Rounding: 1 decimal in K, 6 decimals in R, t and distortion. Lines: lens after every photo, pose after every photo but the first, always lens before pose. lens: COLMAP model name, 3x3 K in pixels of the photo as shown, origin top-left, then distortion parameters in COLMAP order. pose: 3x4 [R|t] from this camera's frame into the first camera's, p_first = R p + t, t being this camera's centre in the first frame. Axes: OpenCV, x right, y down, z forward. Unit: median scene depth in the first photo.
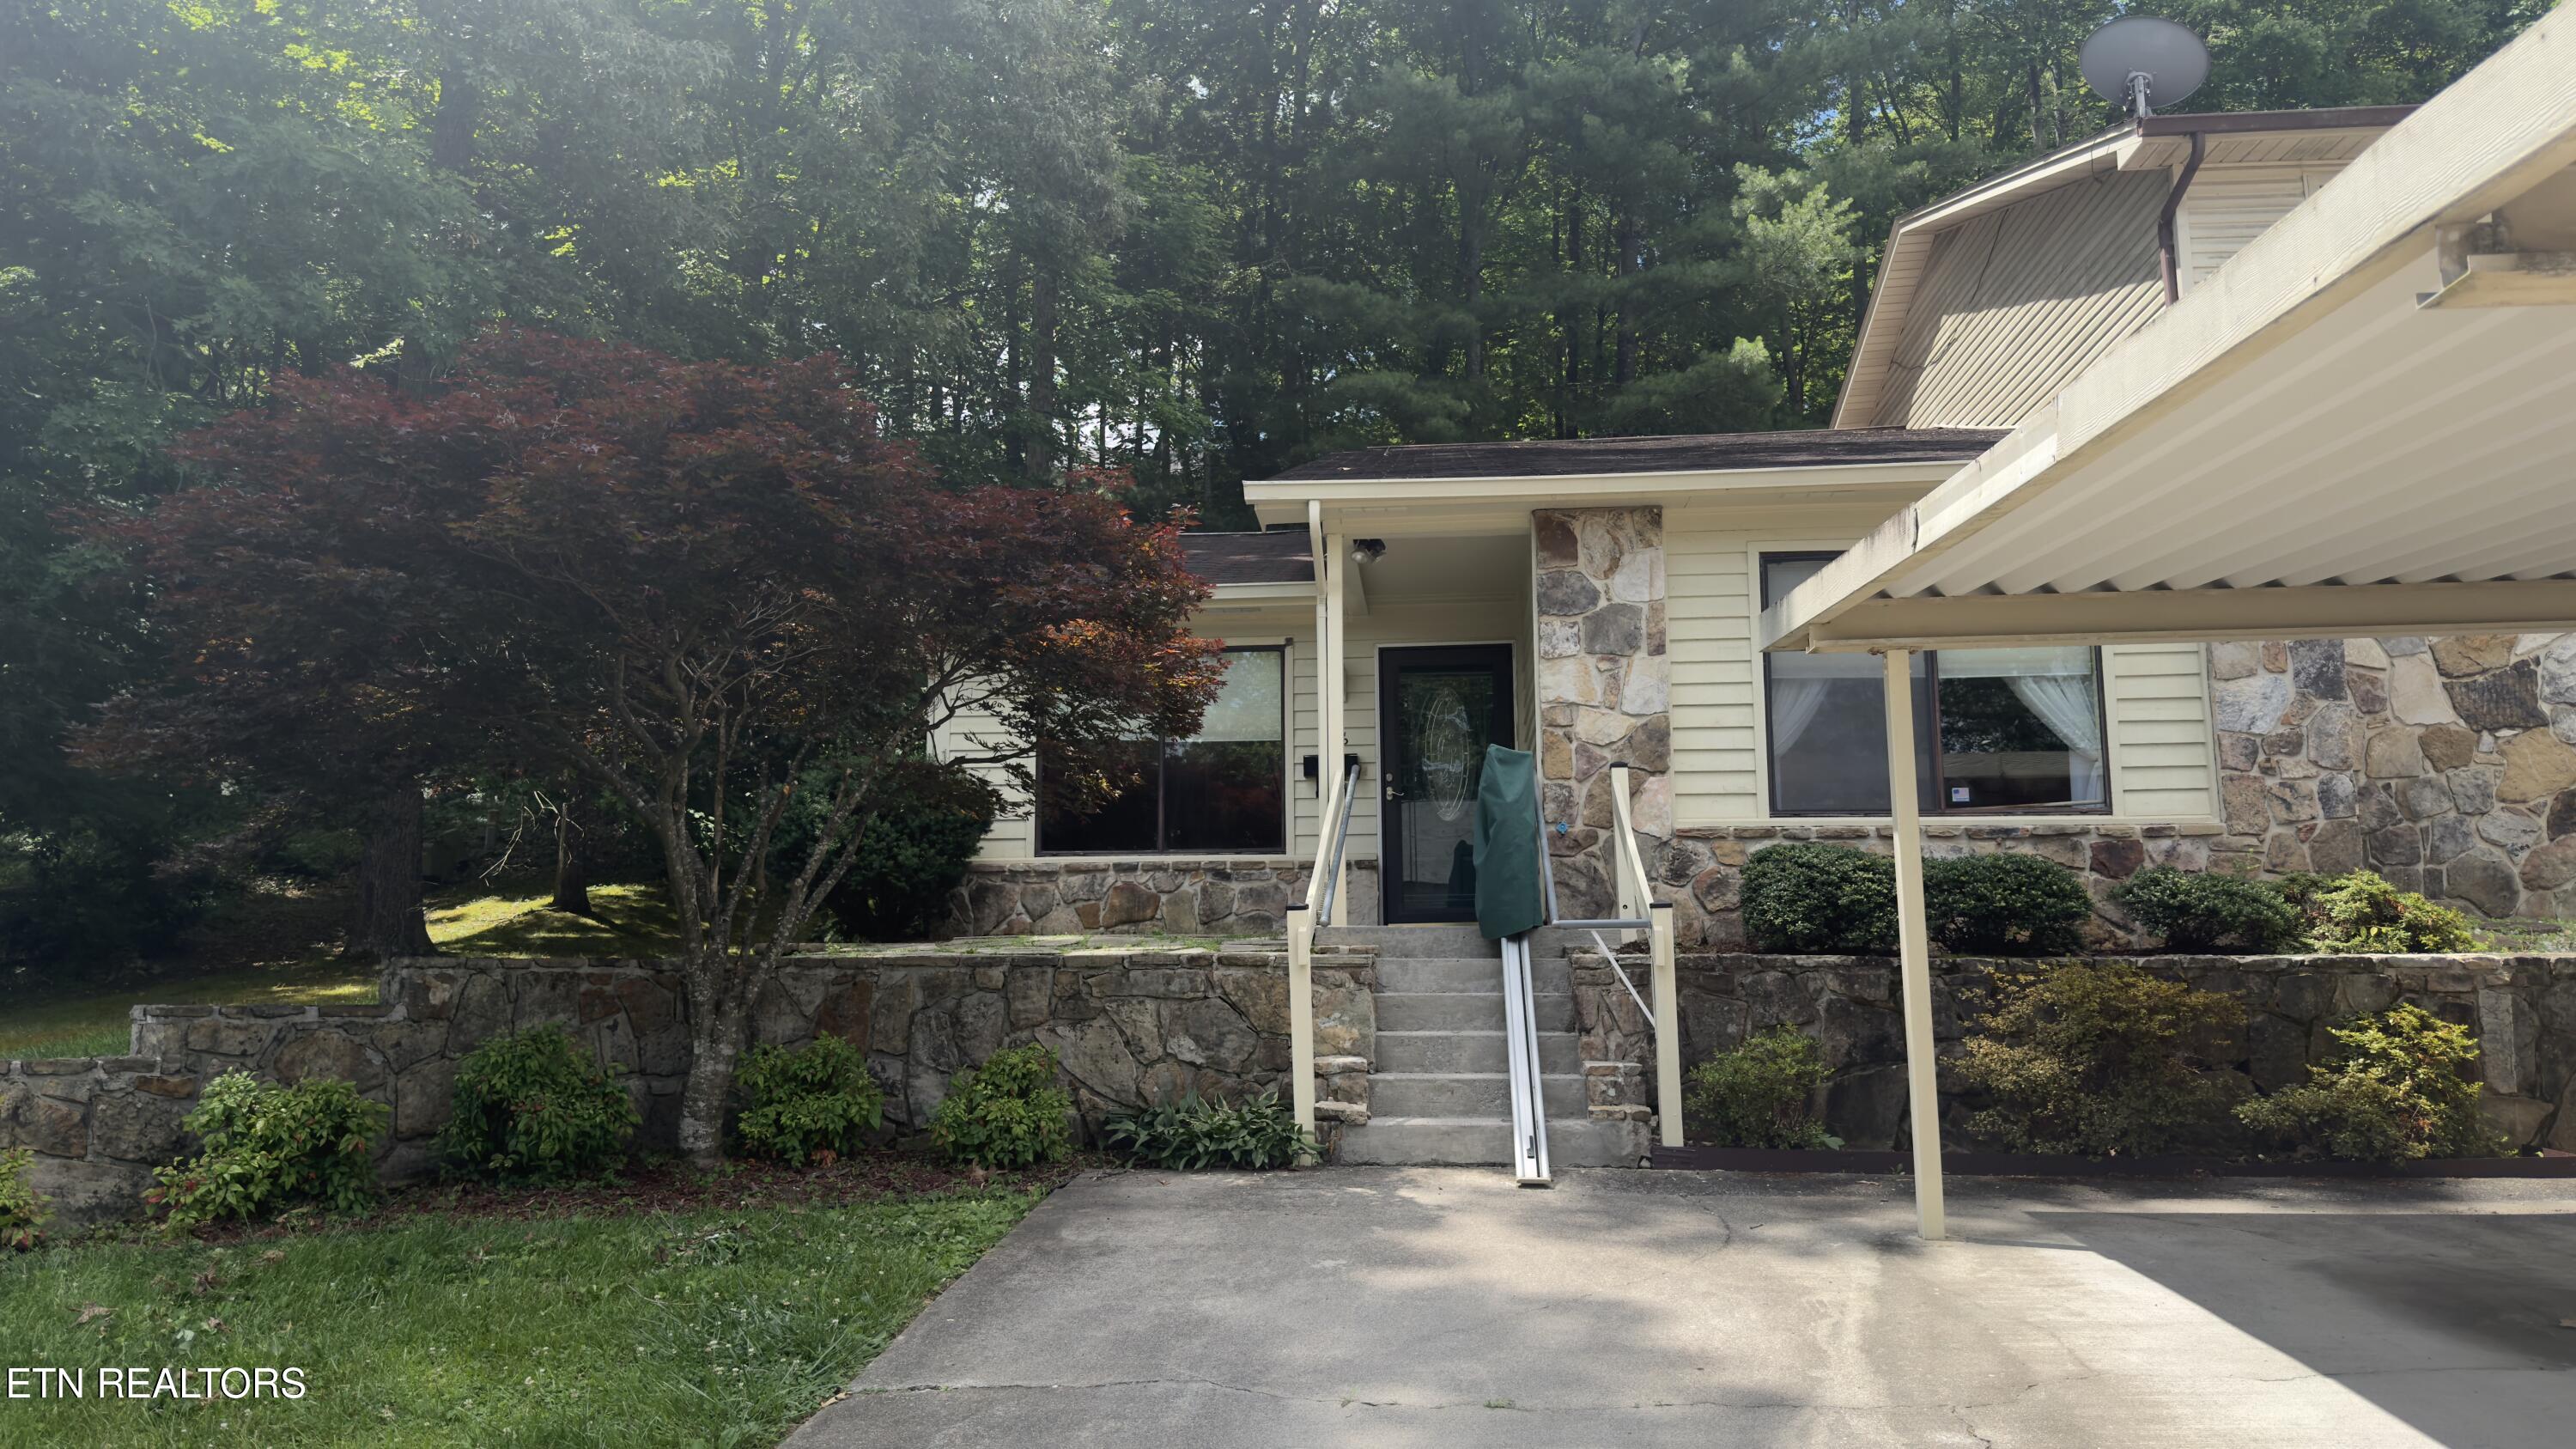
lens RADIAL K [[1782.2, 0, 1300.4], [0, 1782.2, 740.8], [0, 0, 1]] dist [0.161344, -0.310374]
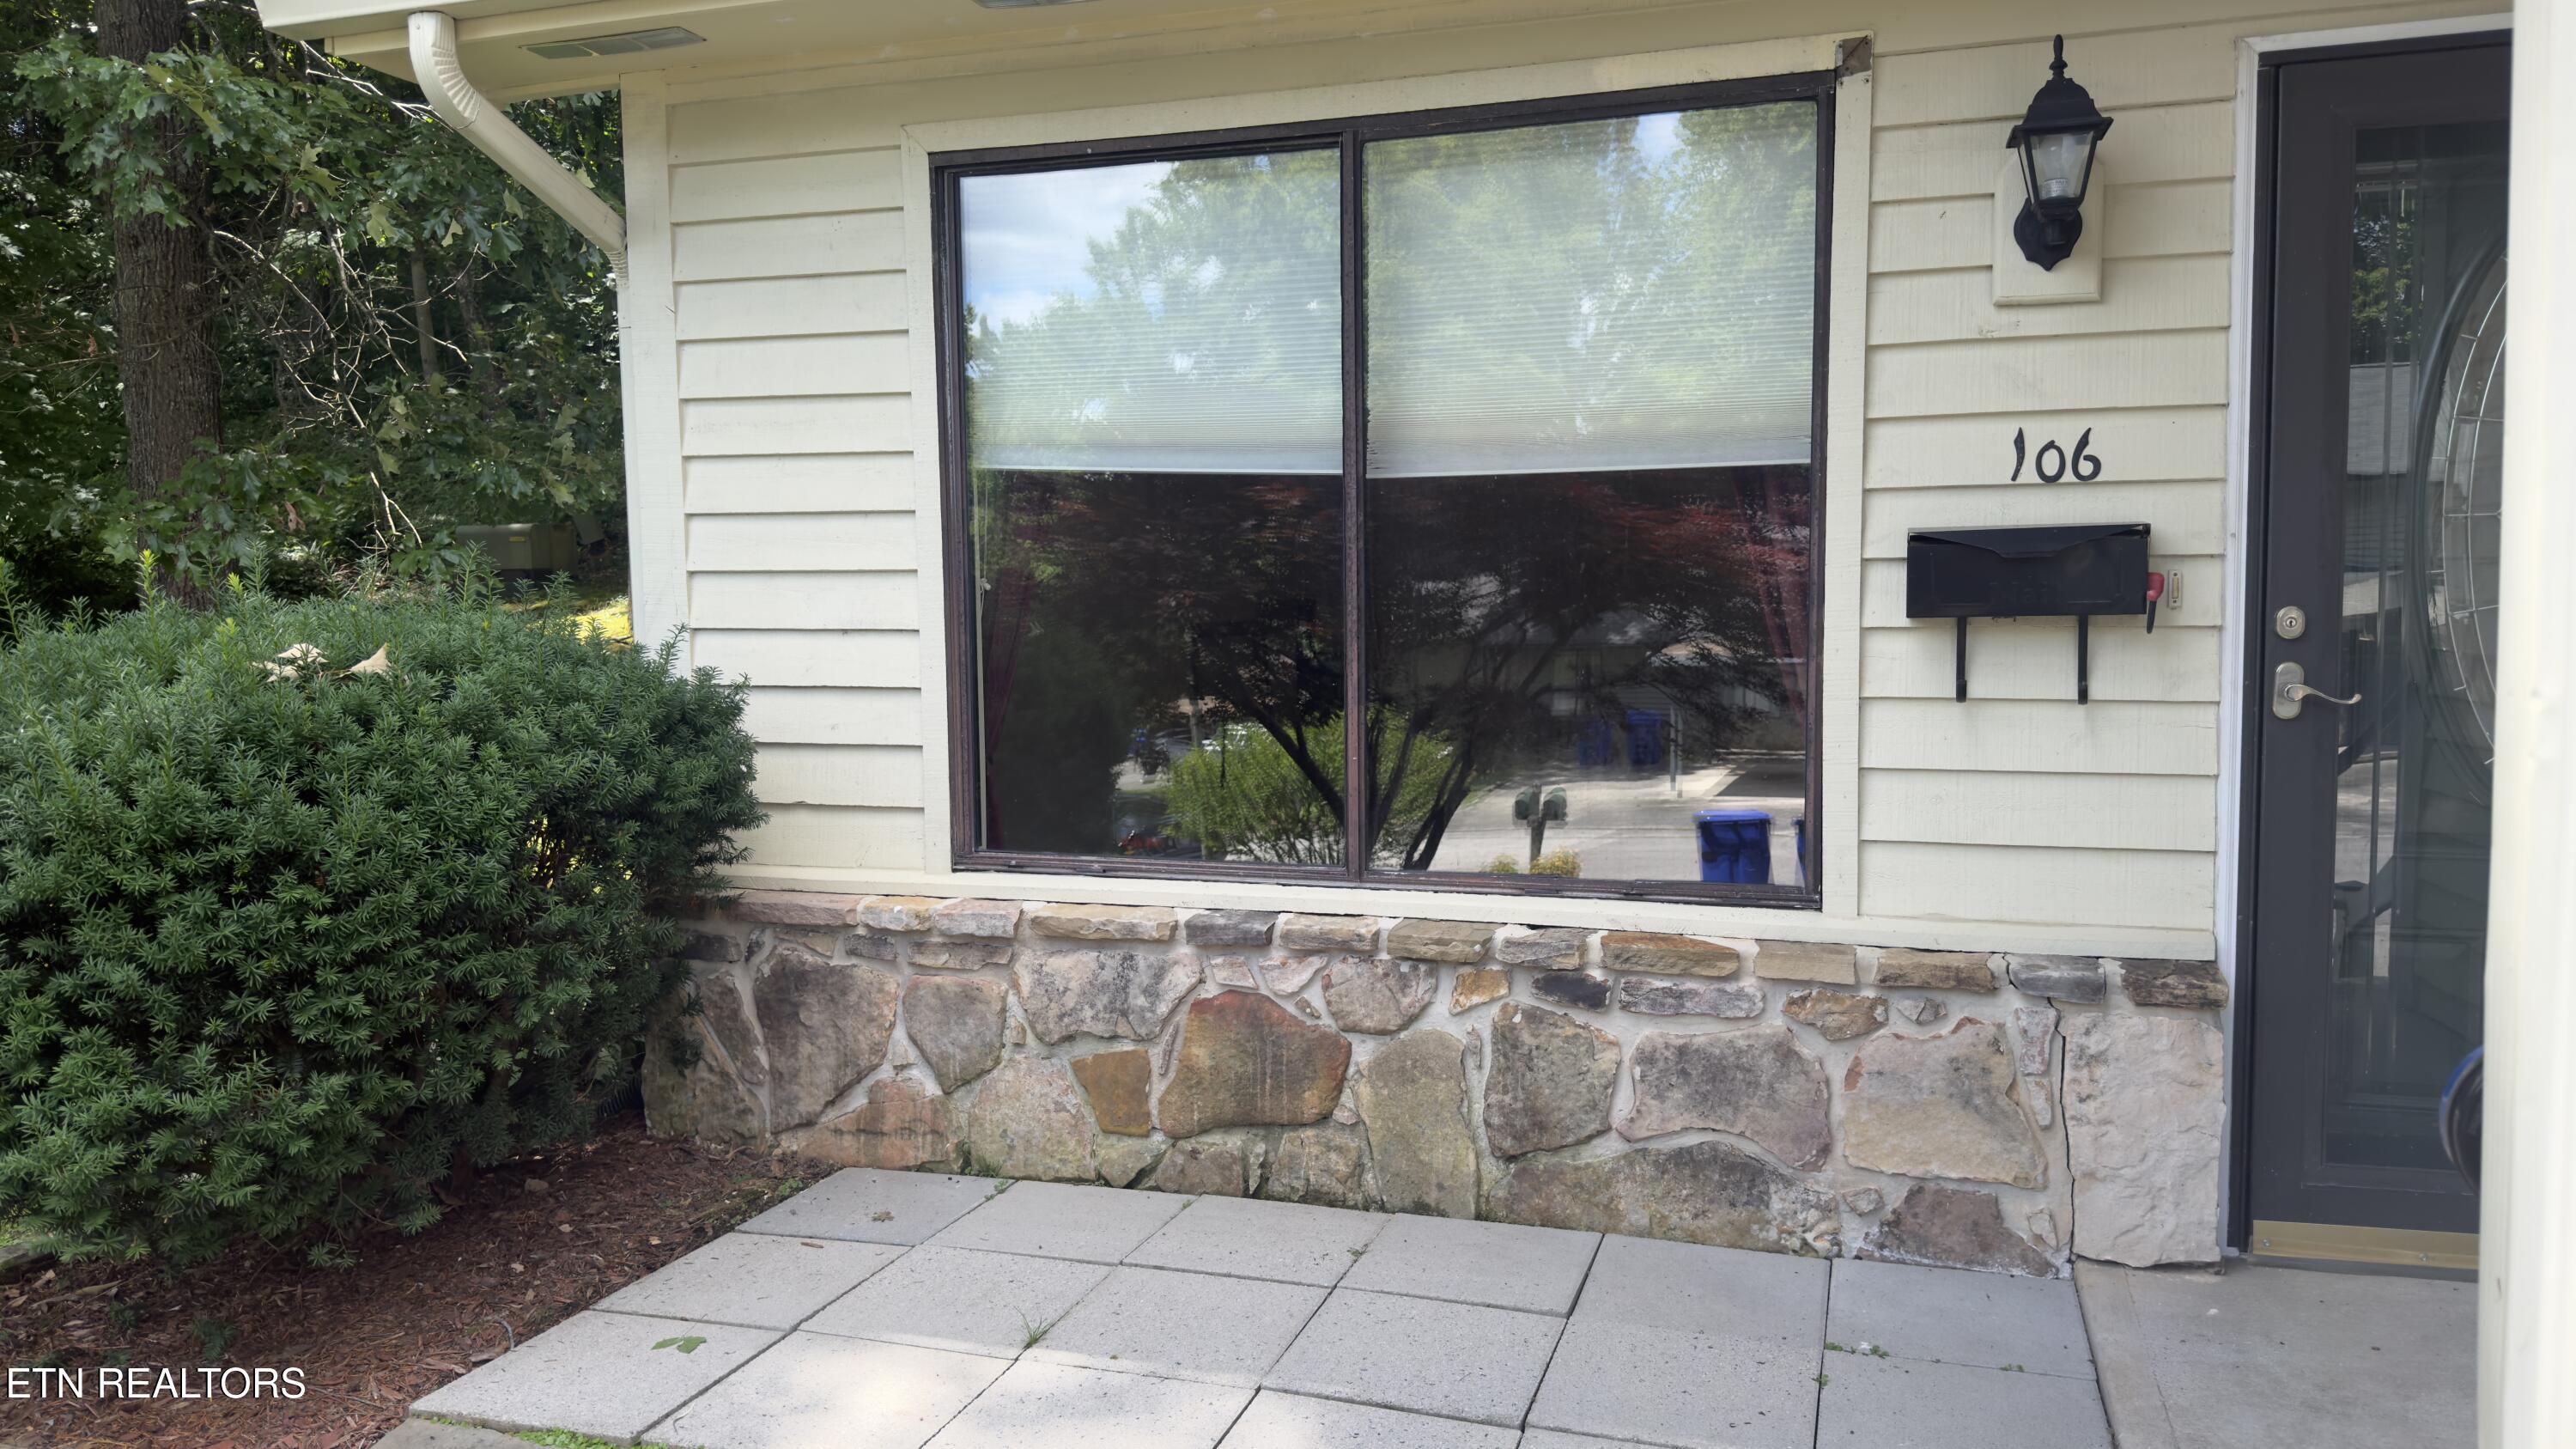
lens RADIAL K [[1785.1, 0, 1290.4], [0, 1785.1, 732.6], [0, 0, 1]] dist [0.168409, -0.299233]
pose [[0.973909, 0.014251, -0.226493, -0.035141], [0.036067, 0.975622, 0.216472, -0.032328], [0.224057, -0.218993, 0.949653, 1.066901]]
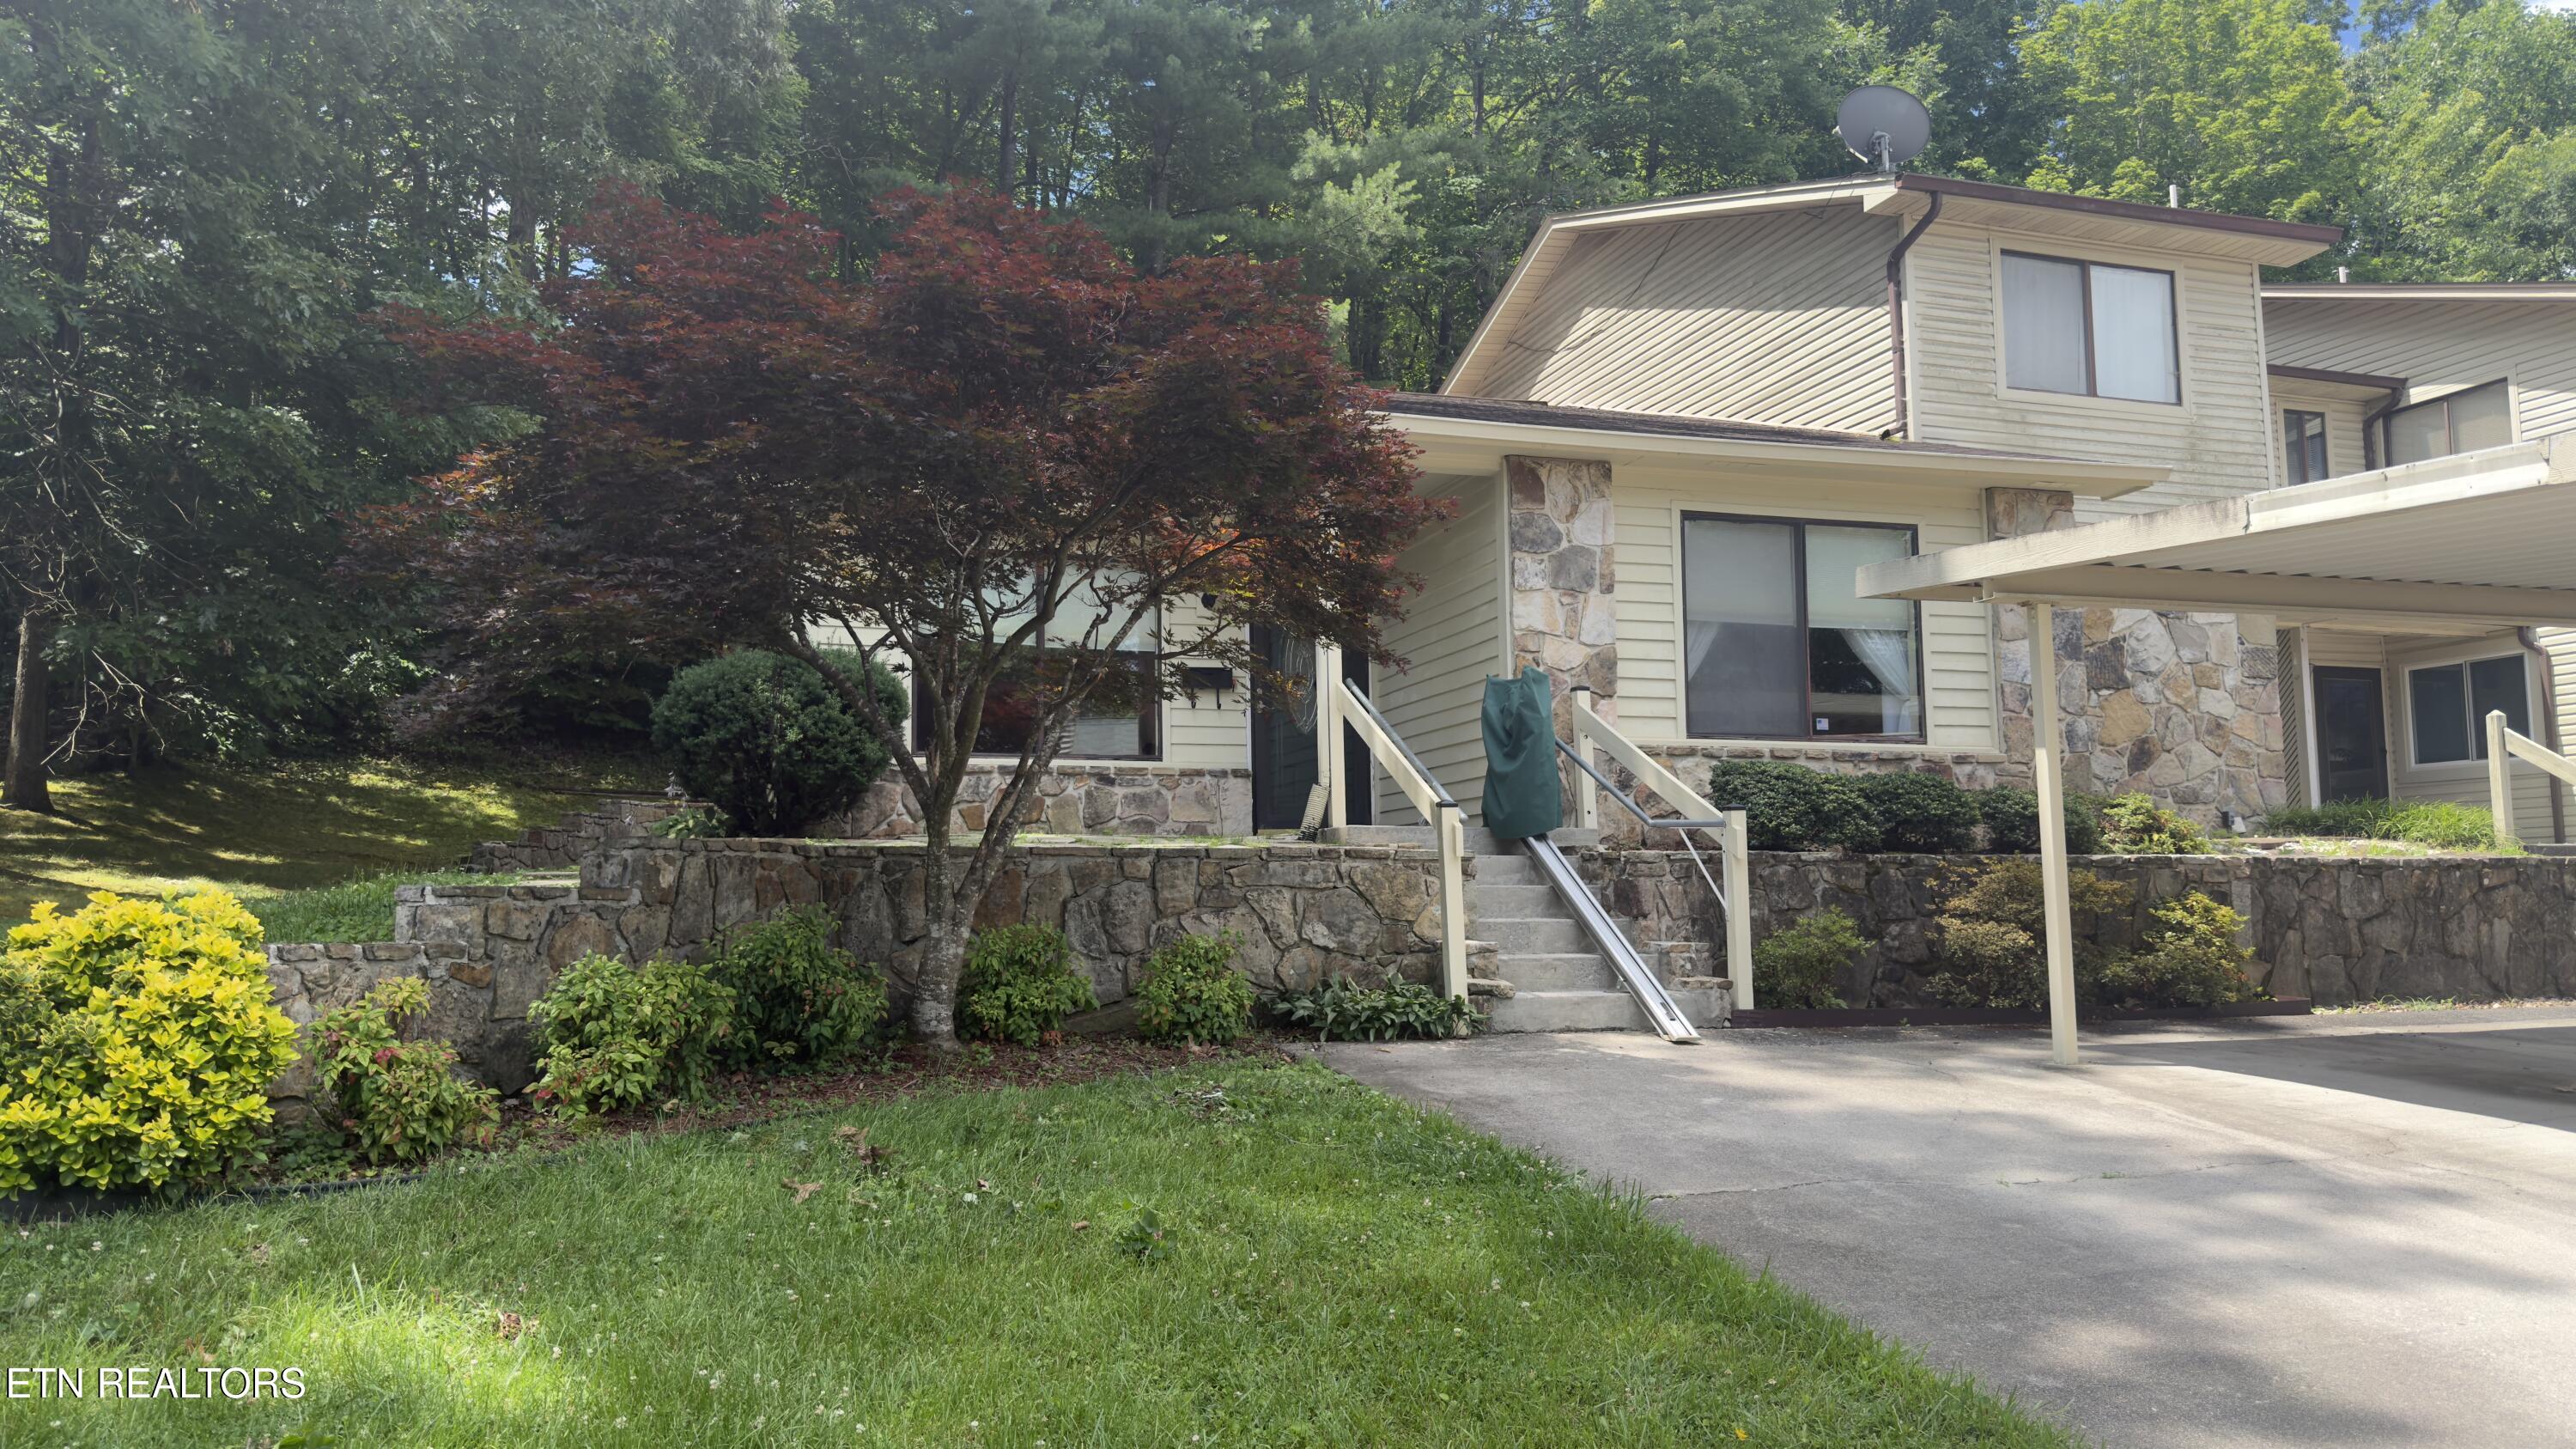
lens RADIAL K [[1785.1, 0, 1290.4], [0, 1785.1, 732.6], [0, 0, 1]] dist [0.168409, -0.299233]
pose [[0.925220, 0.033737, 0.377929, -0.481574], [-0.047134, 0.998544, 0.026253, 0.023287], [-0.376493, -0.042103, 0.925462, 0.017149]]
